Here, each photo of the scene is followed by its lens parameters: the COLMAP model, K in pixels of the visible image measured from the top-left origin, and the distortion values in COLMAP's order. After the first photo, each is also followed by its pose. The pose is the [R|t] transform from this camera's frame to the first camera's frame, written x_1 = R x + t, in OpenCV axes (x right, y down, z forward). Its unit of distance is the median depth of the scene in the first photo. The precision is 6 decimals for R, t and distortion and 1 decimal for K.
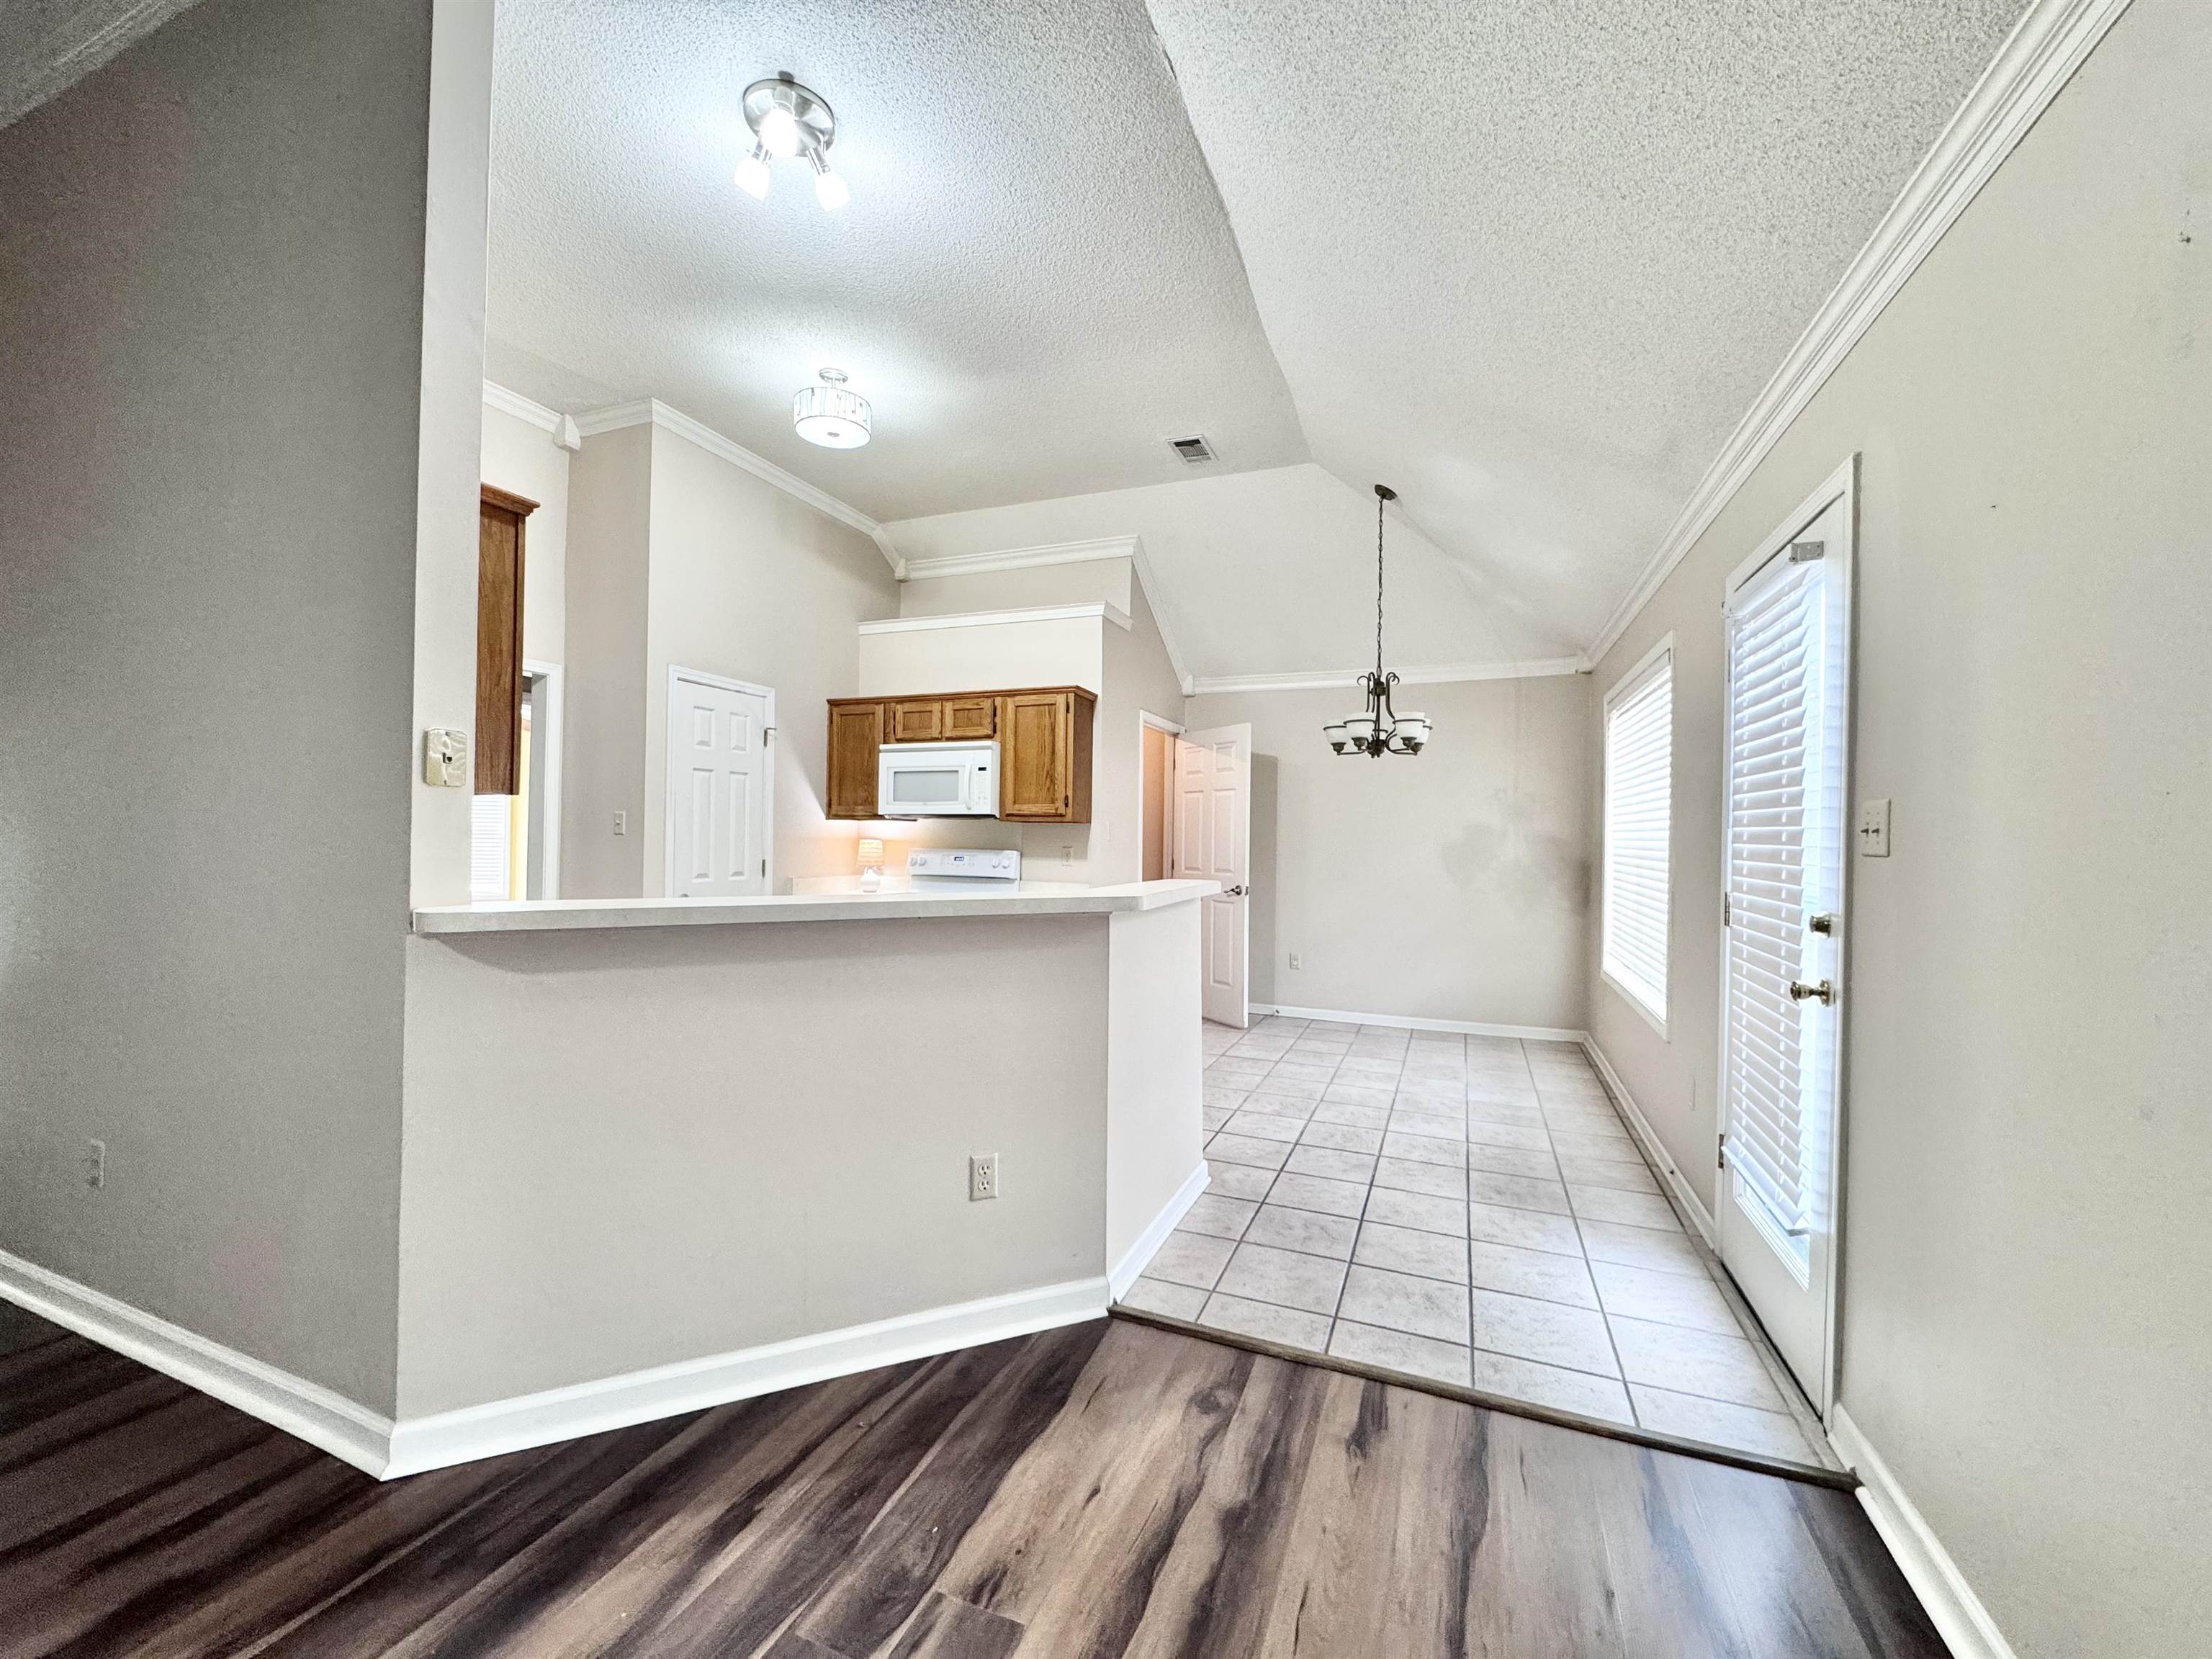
lens RADIAL K [[887.1, 0, 1107.7], [0, 887.1, 835.2], [0, 0, 1]] dist [-0.001829, -0.000419]
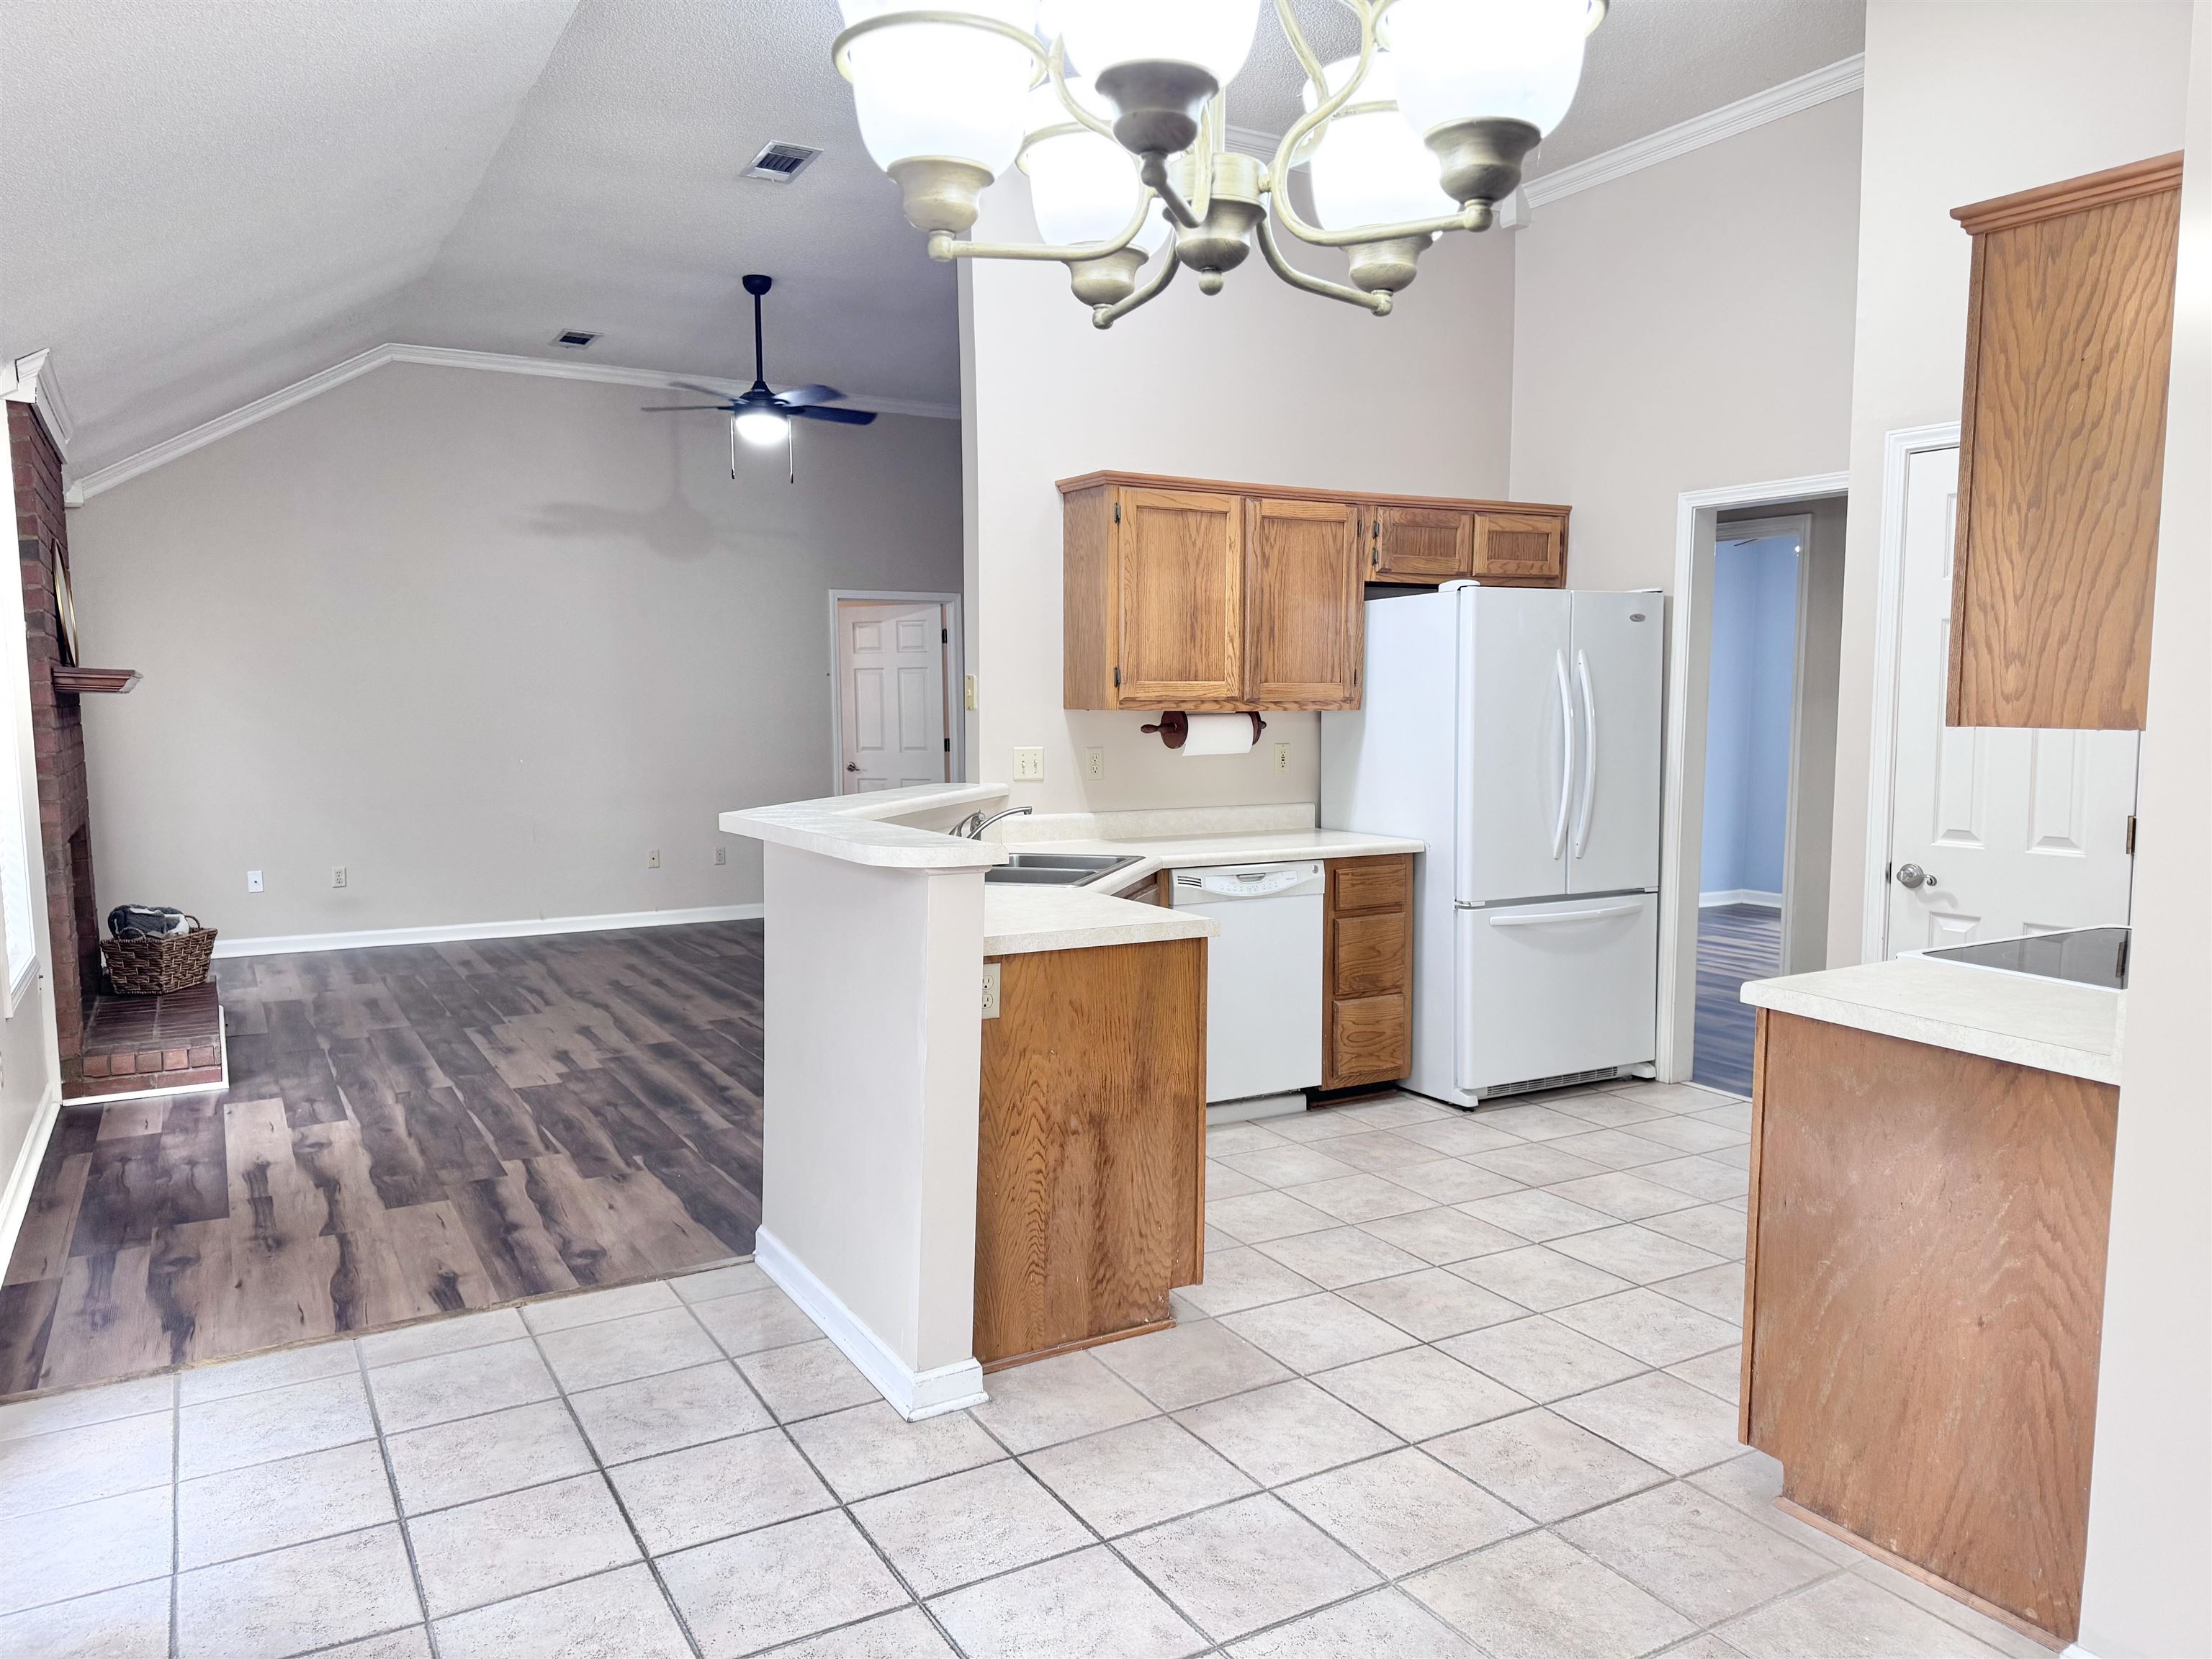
lens RADIAL K [[1532.9, 0, 1107.2], [0, 1532.9, 829.7], [0, 0, 1]] dist [0.009067, -0.000960]
pose [[-0.607918, 0.062357, -0.791548, 1.300287], [-0.005592, 0.996550, 0.082802, -0.064113], [0.793980, 0.054763, -0.605472, 2.842852]]
